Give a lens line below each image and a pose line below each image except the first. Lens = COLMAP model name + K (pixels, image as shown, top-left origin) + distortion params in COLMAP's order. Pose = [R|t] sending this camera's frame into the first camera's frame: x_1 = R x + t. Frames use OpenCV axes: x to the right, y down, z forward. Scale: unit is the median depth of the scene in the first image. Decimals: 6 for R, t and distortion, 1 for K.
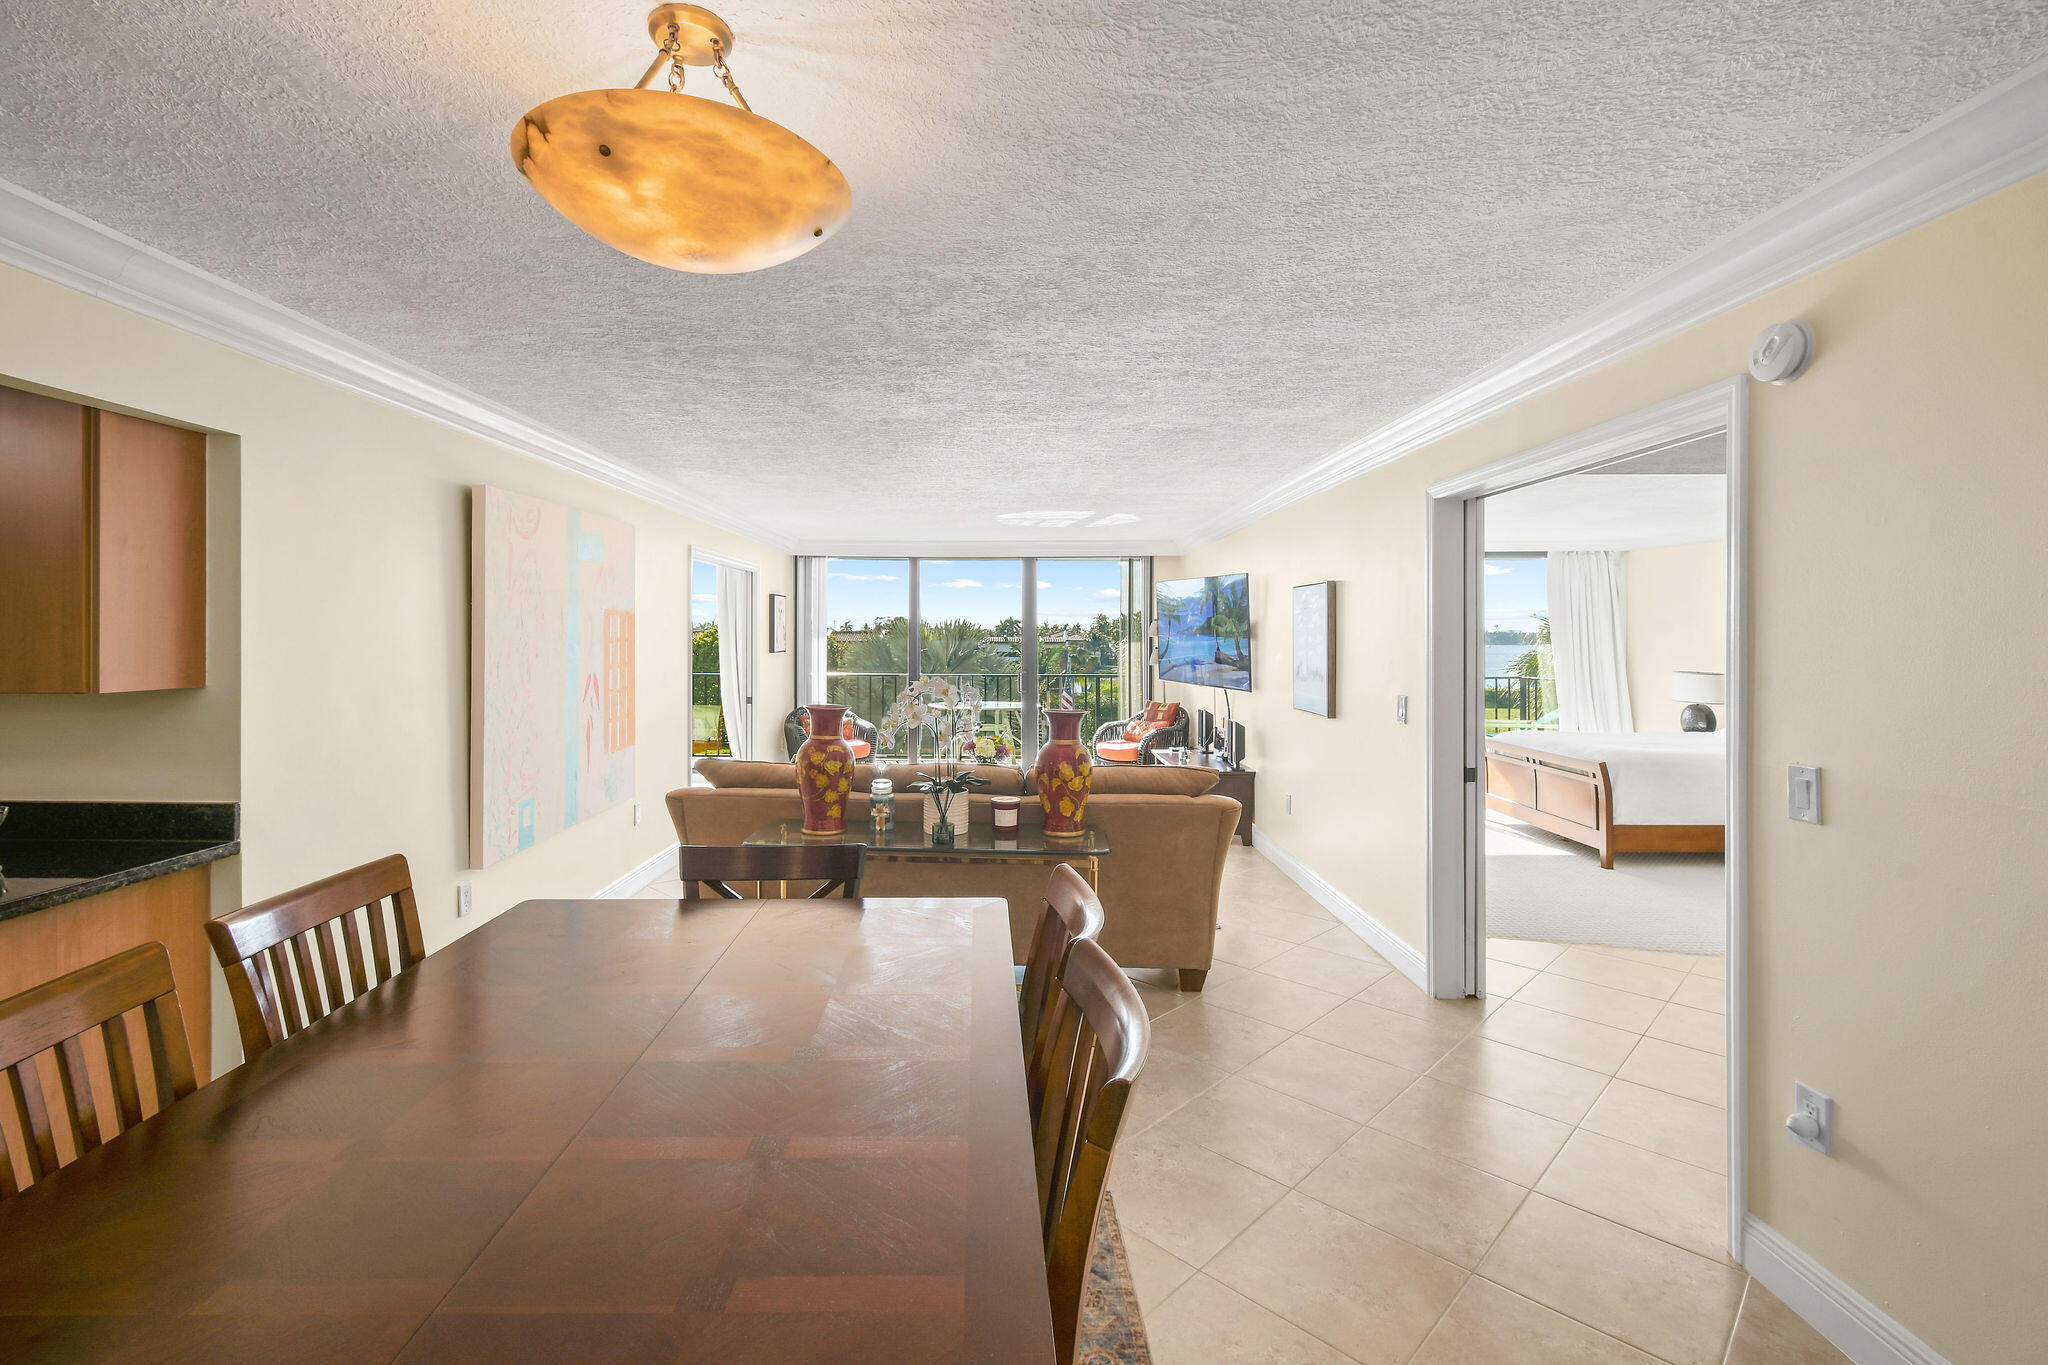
lens RADIAL K [[887.4, 0, 1023.8], [0, 887.4, 663.4], [0, 0, 1]] dist [0.000050, 0.000076]
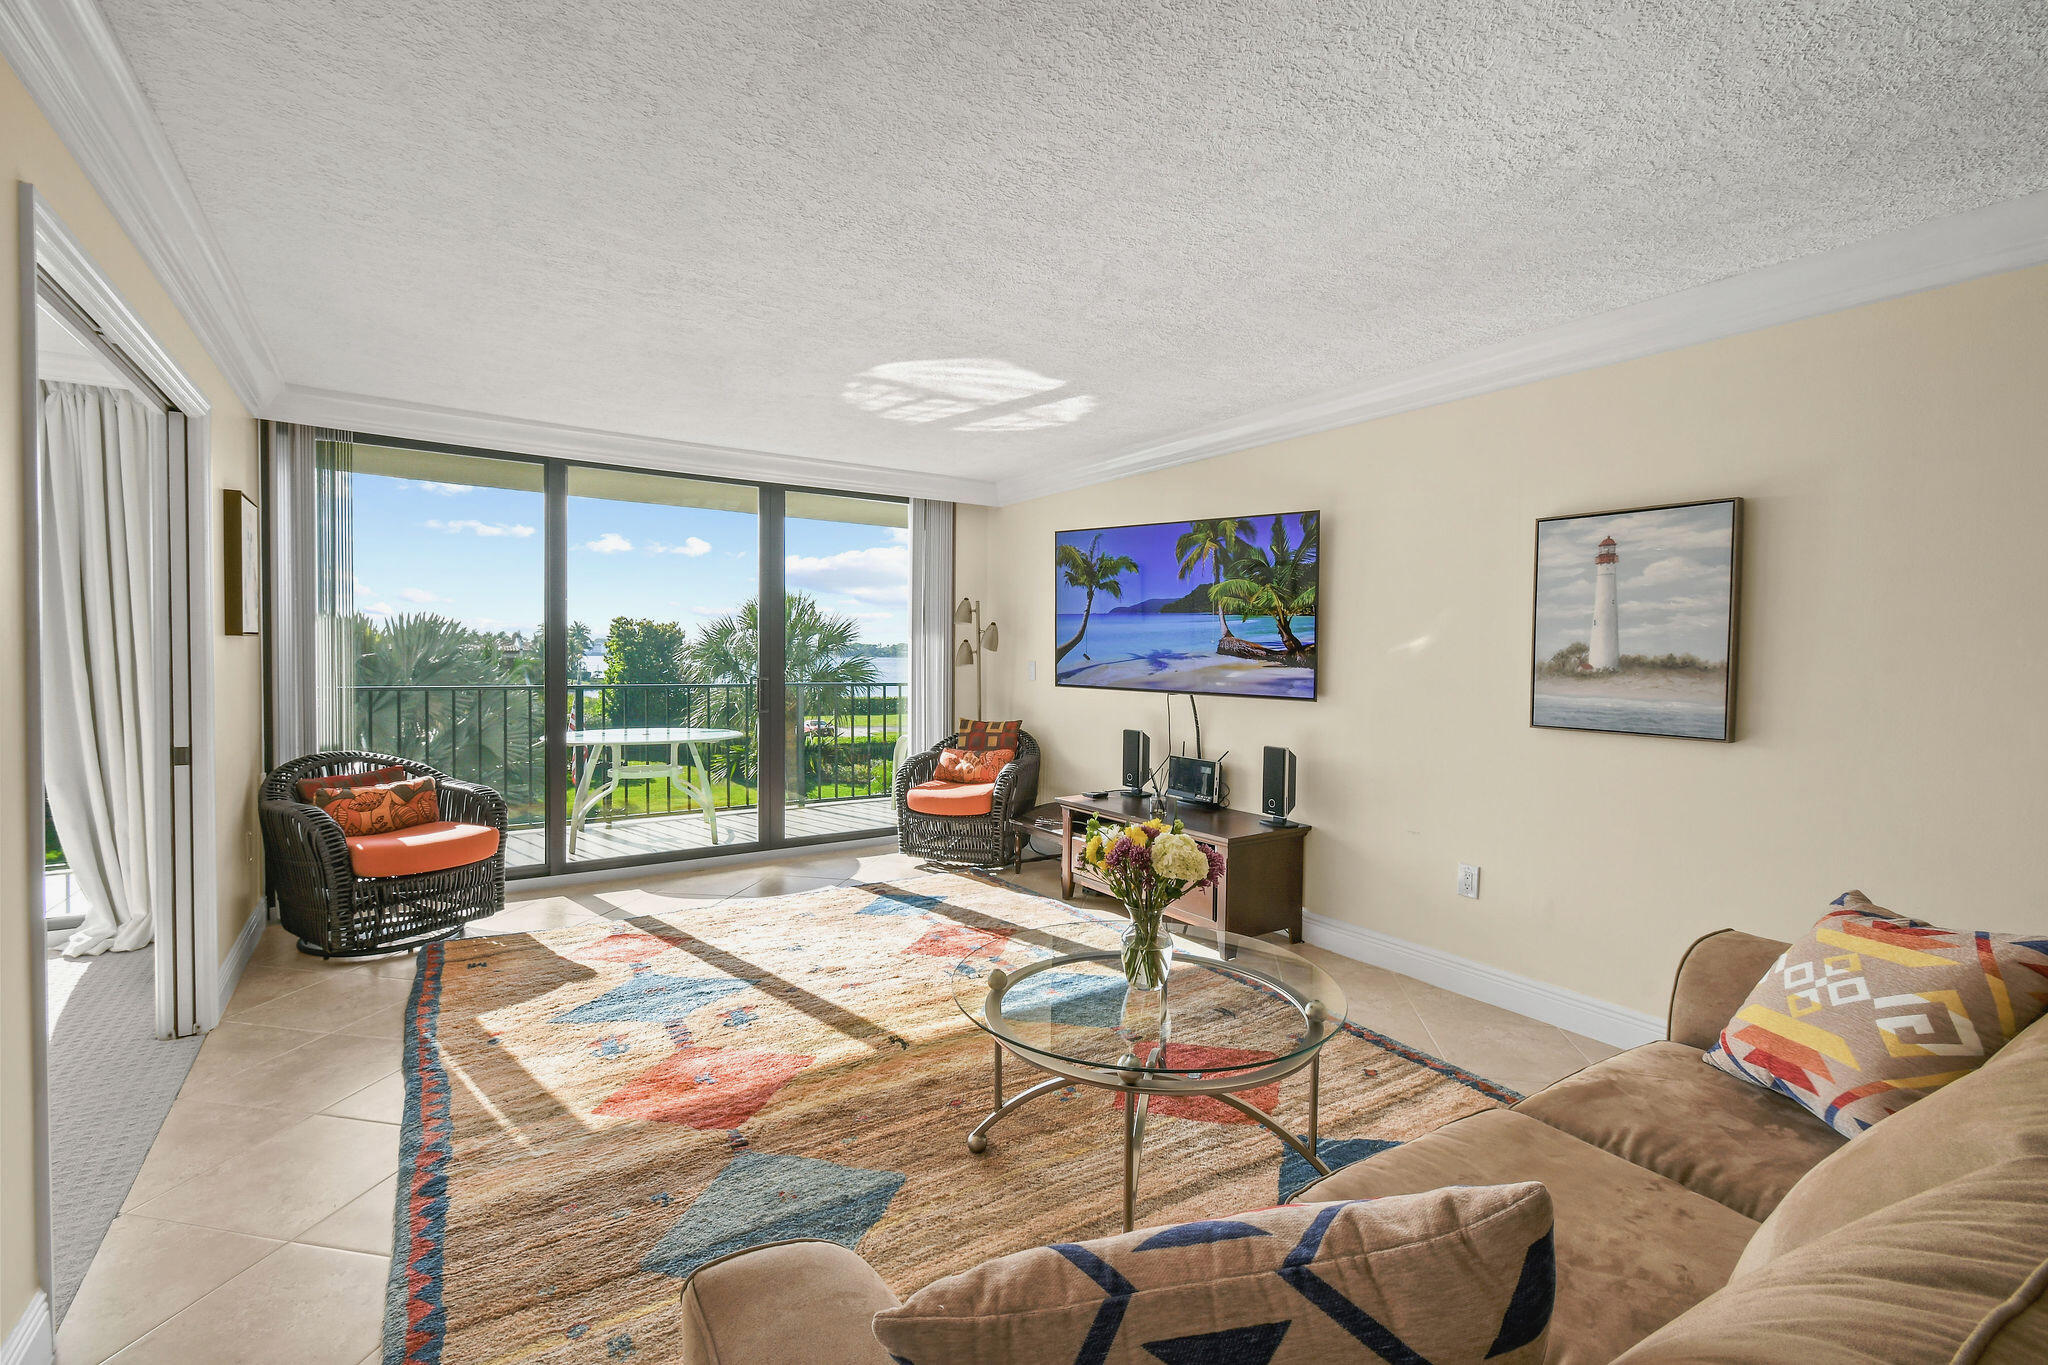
lens RADIAL K [[887.4, 0, 1023.8], [0, 887.4, 663.4], [0, 0, 1]] dist [0.000050, 0.000076]
pose [[0.835755, -0.001666, 0.549101, -0.256348], [0.008138, 0.999923, -0.009352, 0.009933], [-0.549043, 0.012285, 0.835704, 0.572405]]
